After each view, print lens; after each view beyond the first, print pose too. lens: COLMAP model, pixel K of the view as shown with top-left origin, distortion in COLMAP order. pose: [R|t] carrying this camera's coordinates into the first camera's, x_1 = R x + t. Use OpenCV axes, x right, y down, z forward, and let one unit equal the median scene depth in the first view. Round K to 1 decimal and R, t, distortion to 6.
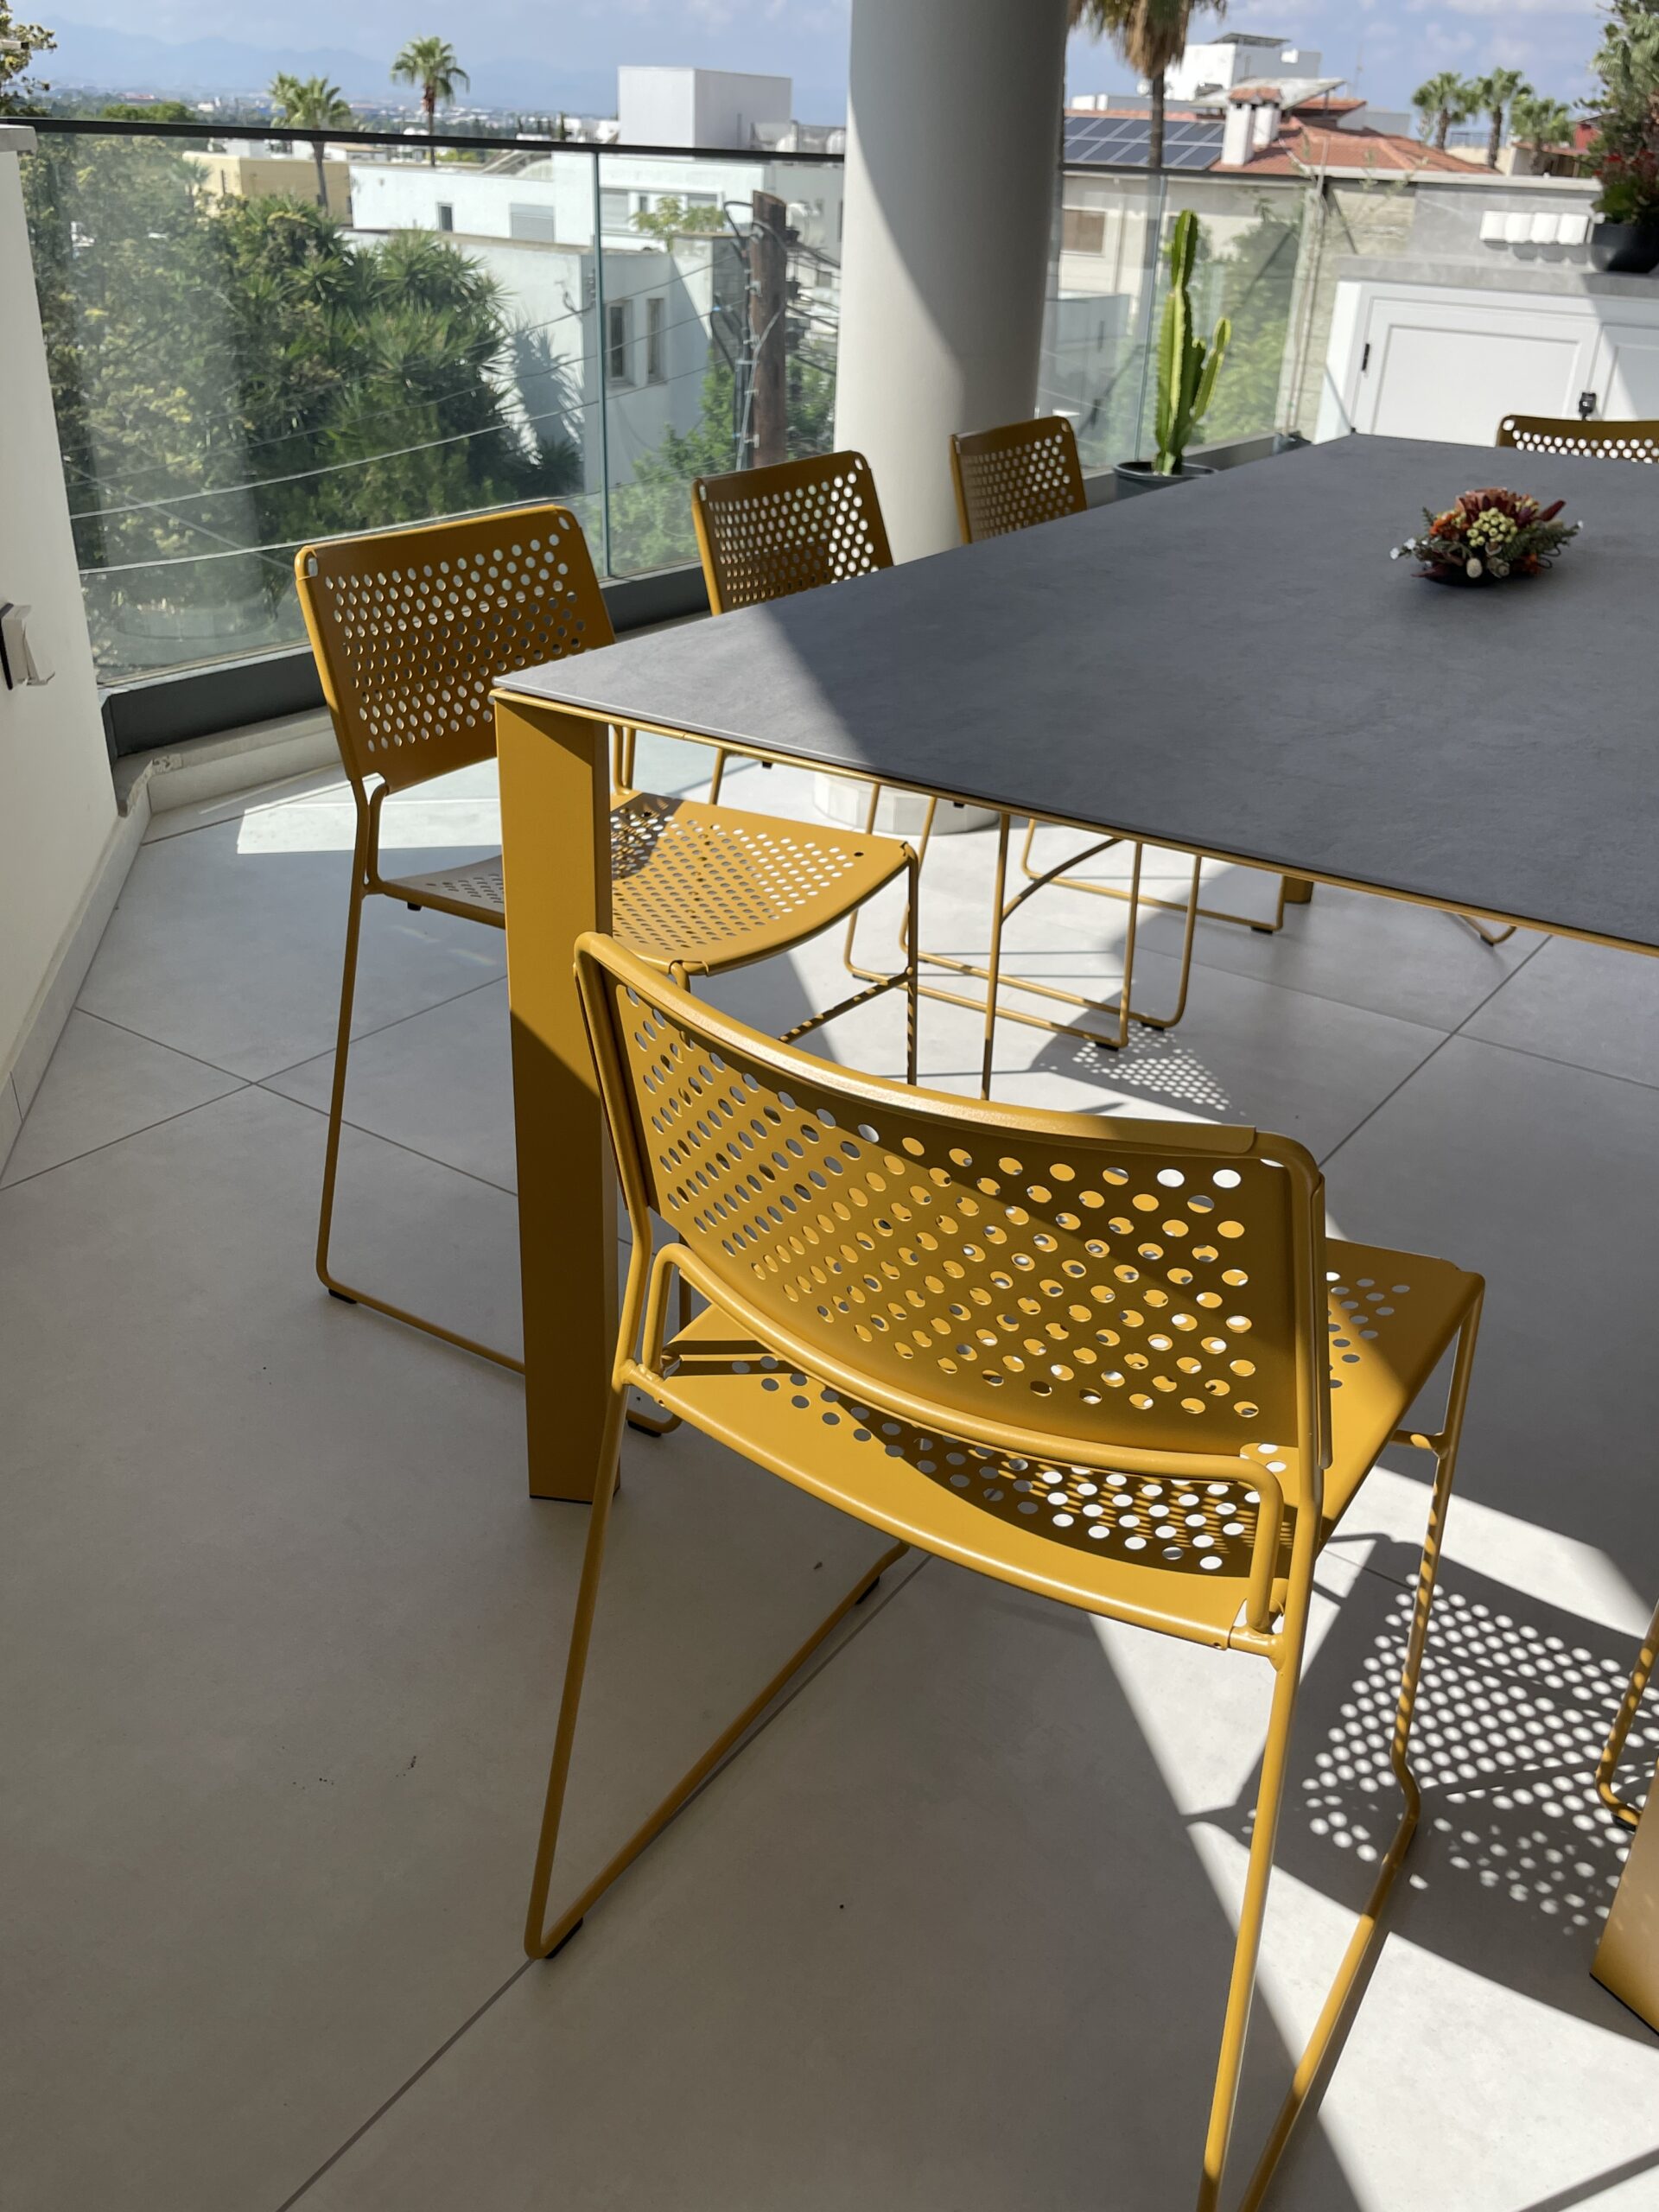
lens RADIAL K [[1819.4, 0, 846.9], [0, 1819.4, 1093.8], [0, 0, 1]] dist [0.078496, -0.113135]
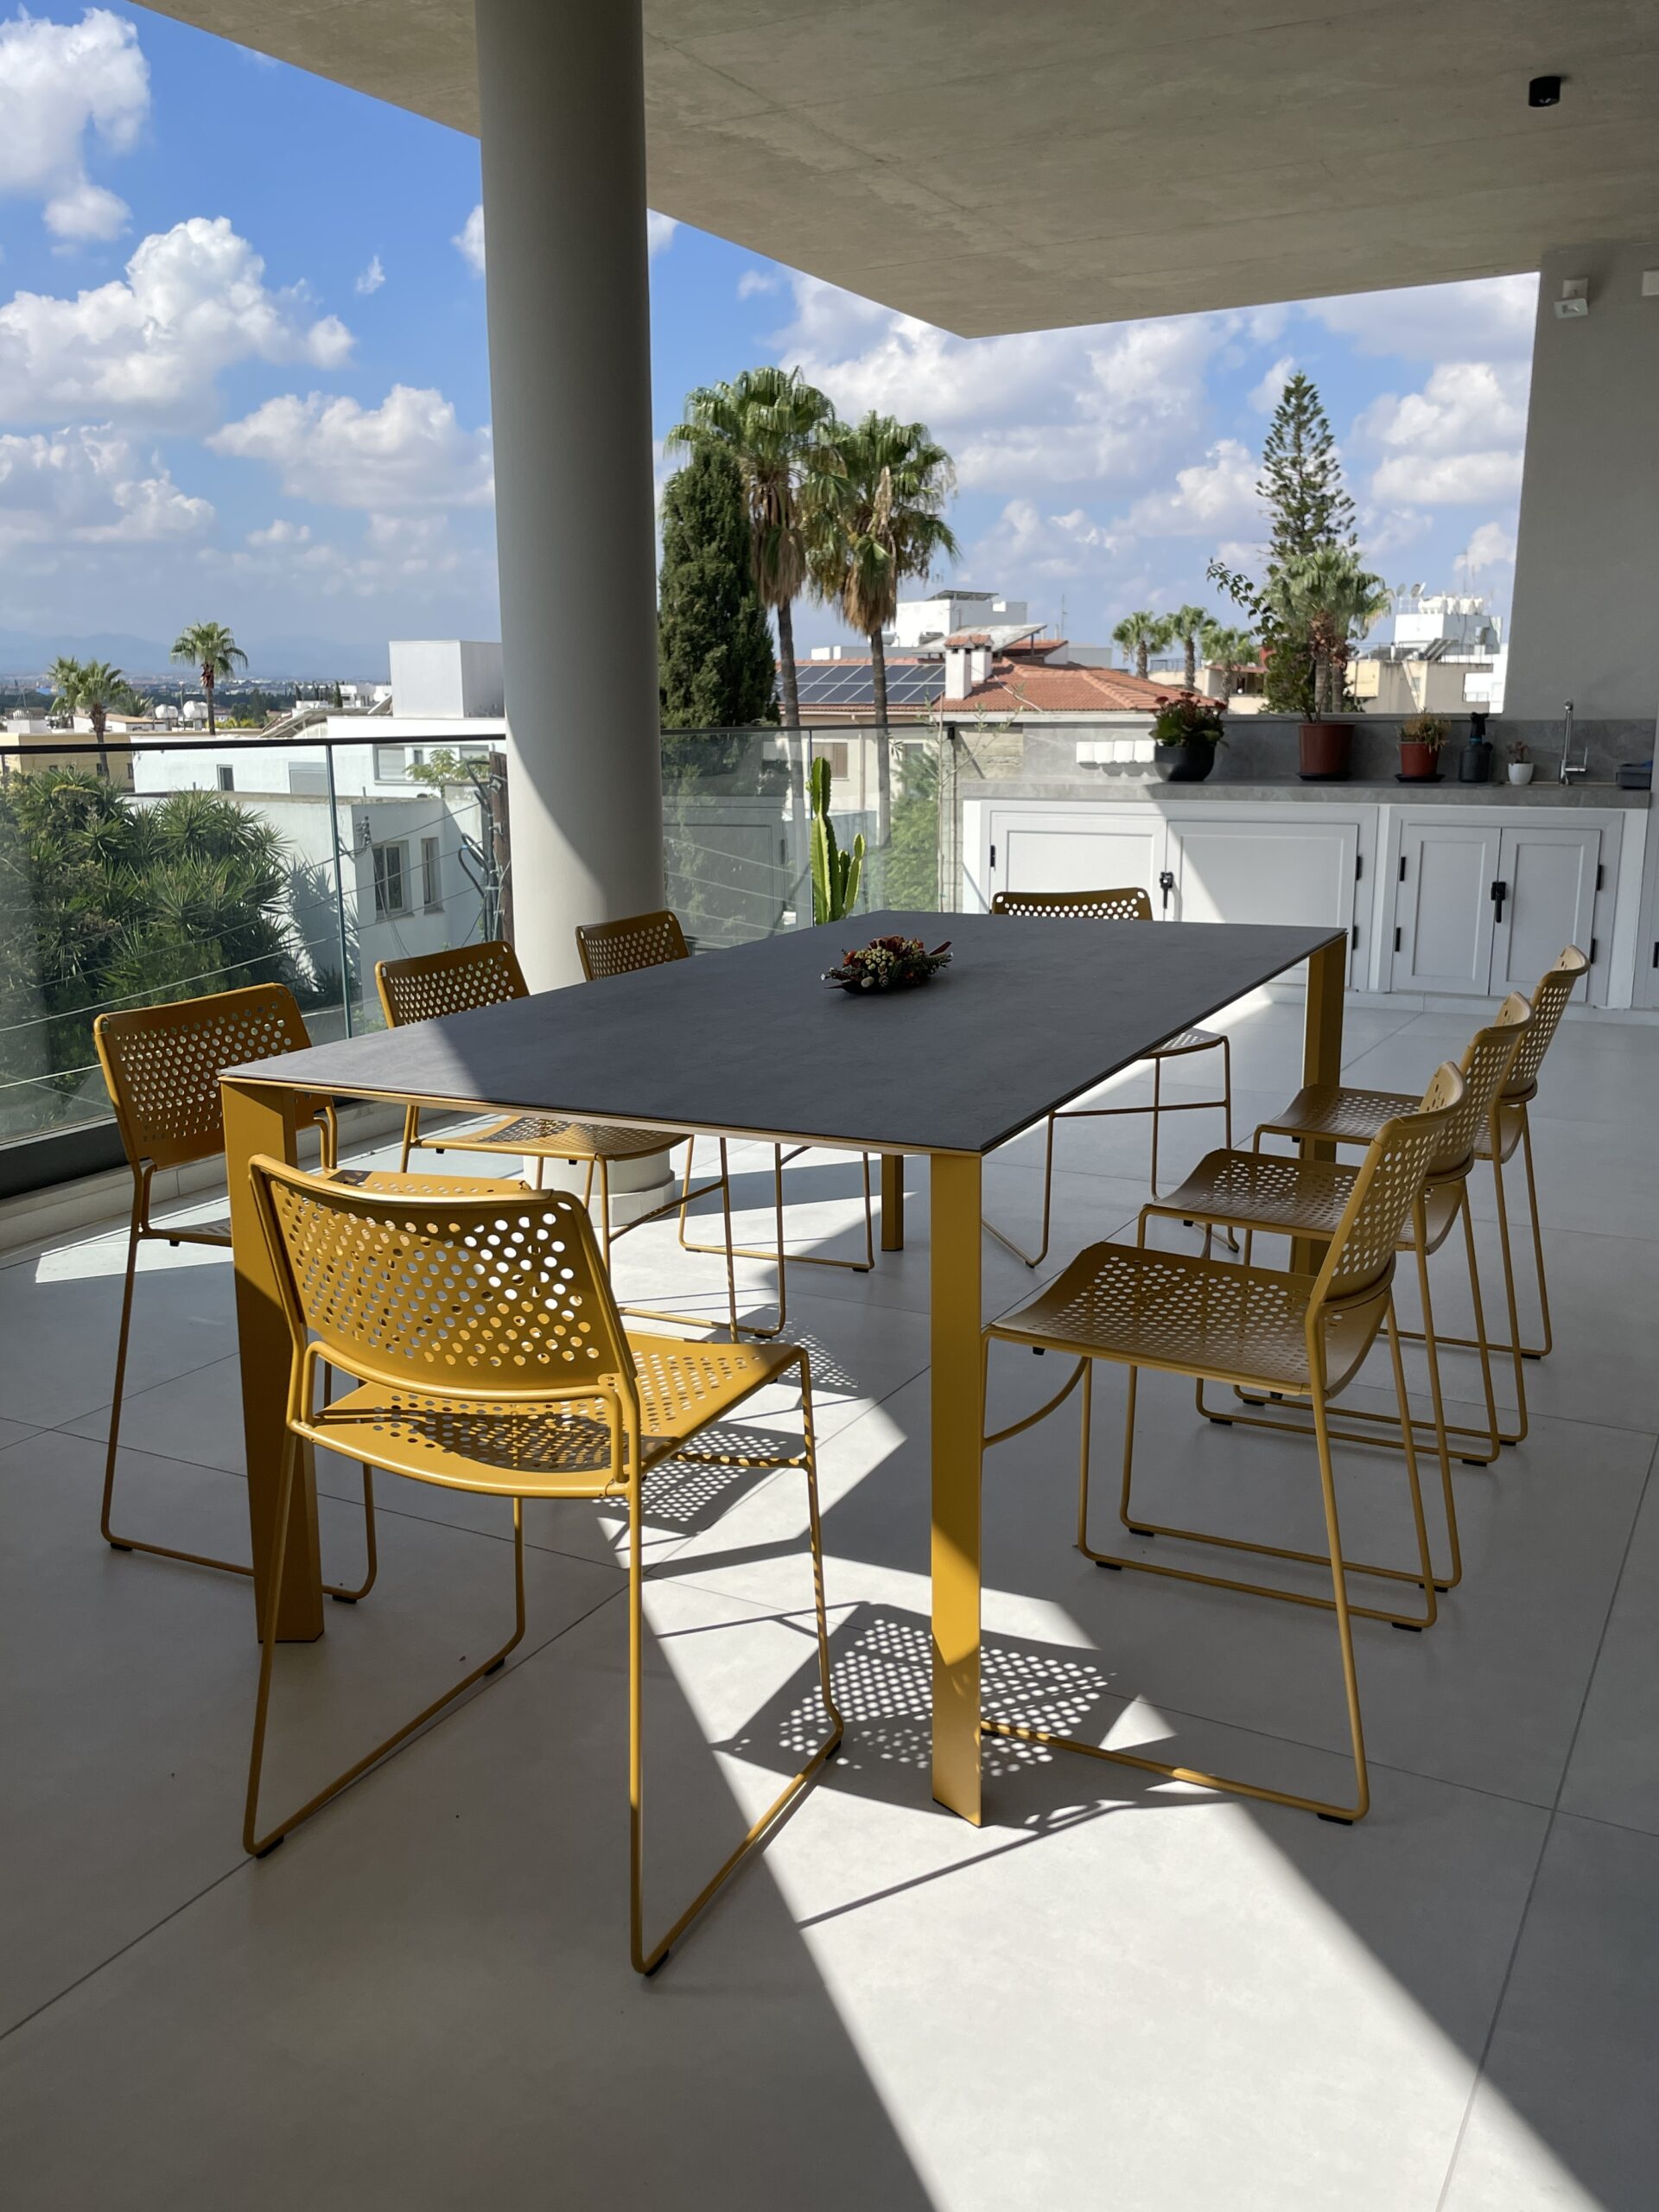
lens RADIAL K [[1873.9, 0, 834.5], [0, 1873.9, 1083.6], [0, 0, 1]] dist [0.096462, -0.136570]
pose [[0.992325, -0.069882, 0.102013, 0.038916], [0.094516, 0.960604, -0.261355, 0.060330], [-0.079731, 0.268991, 0.959837, -0.145612]]
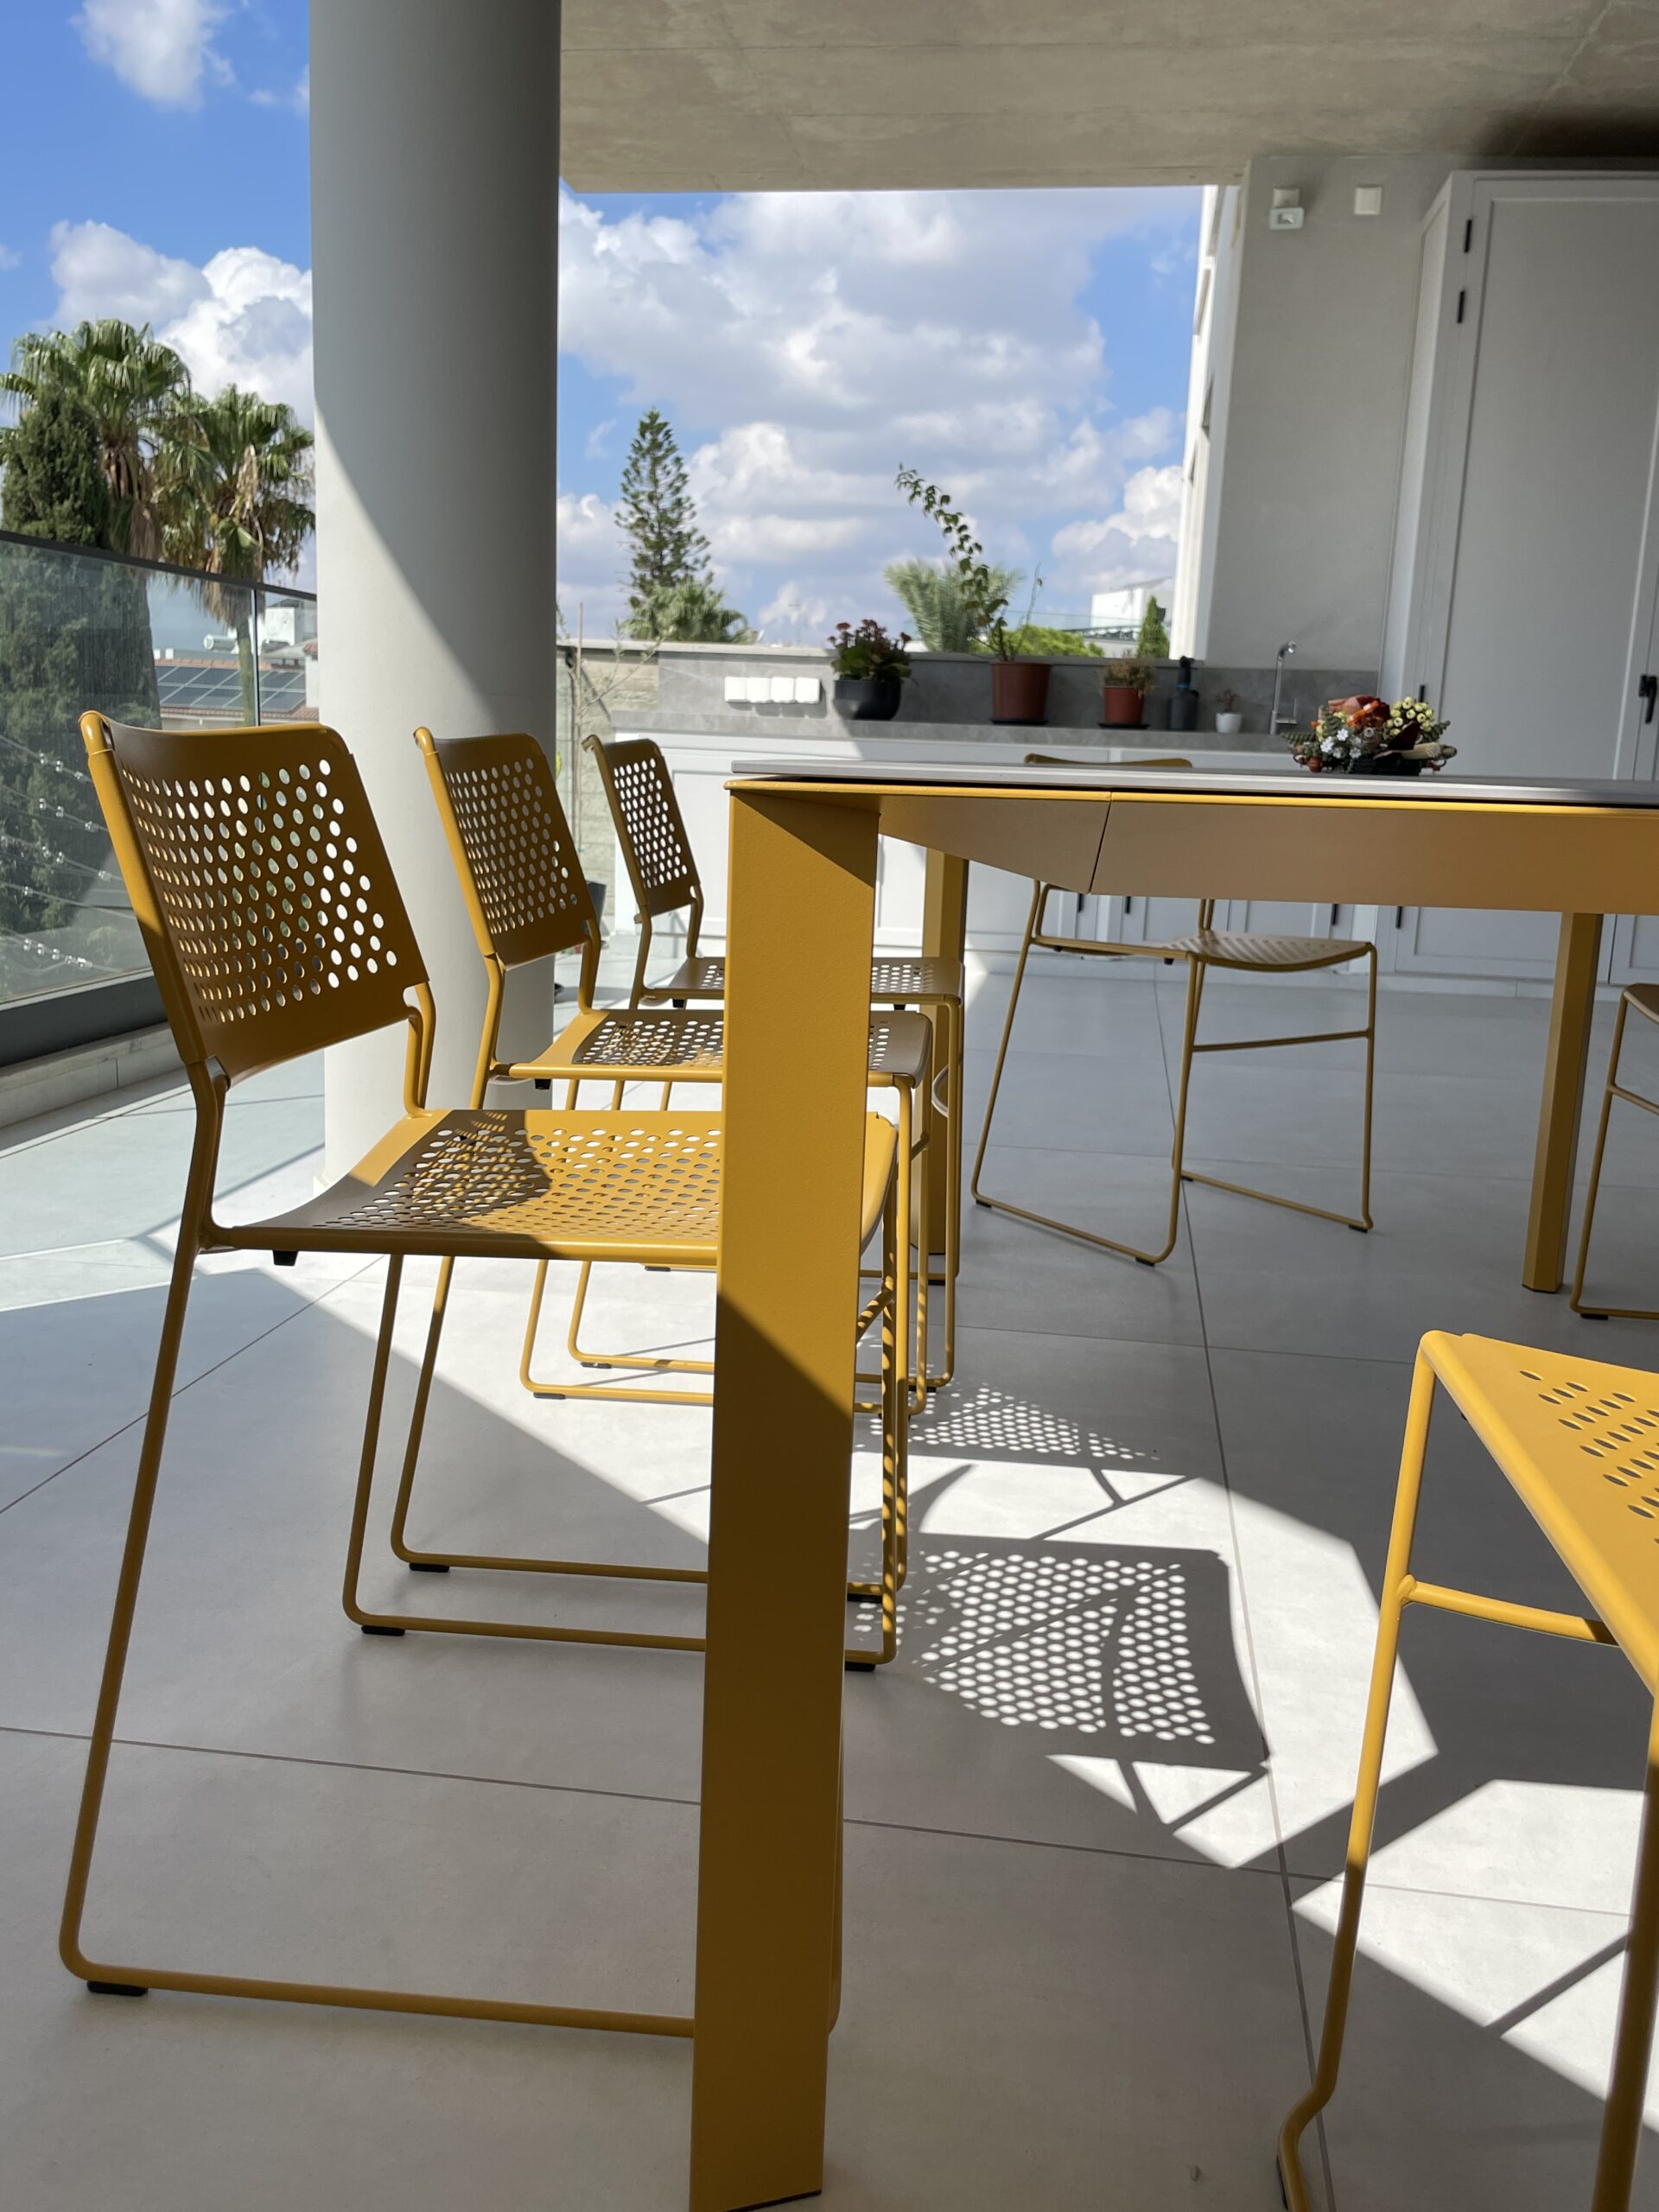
lens RADIAL K [[1873.9, 0, 839.1], [0, 1873.9, 1089.3], [0, 0, 1]] dist [0.096462, -0.136570]
pose [[0.895215, -0.088760, 0.436705, -0.093681], [0.203559, 0.953201, -0.223545, 0.006488], [-0.396425, 0.289016, 0.871388, 0.095133]]
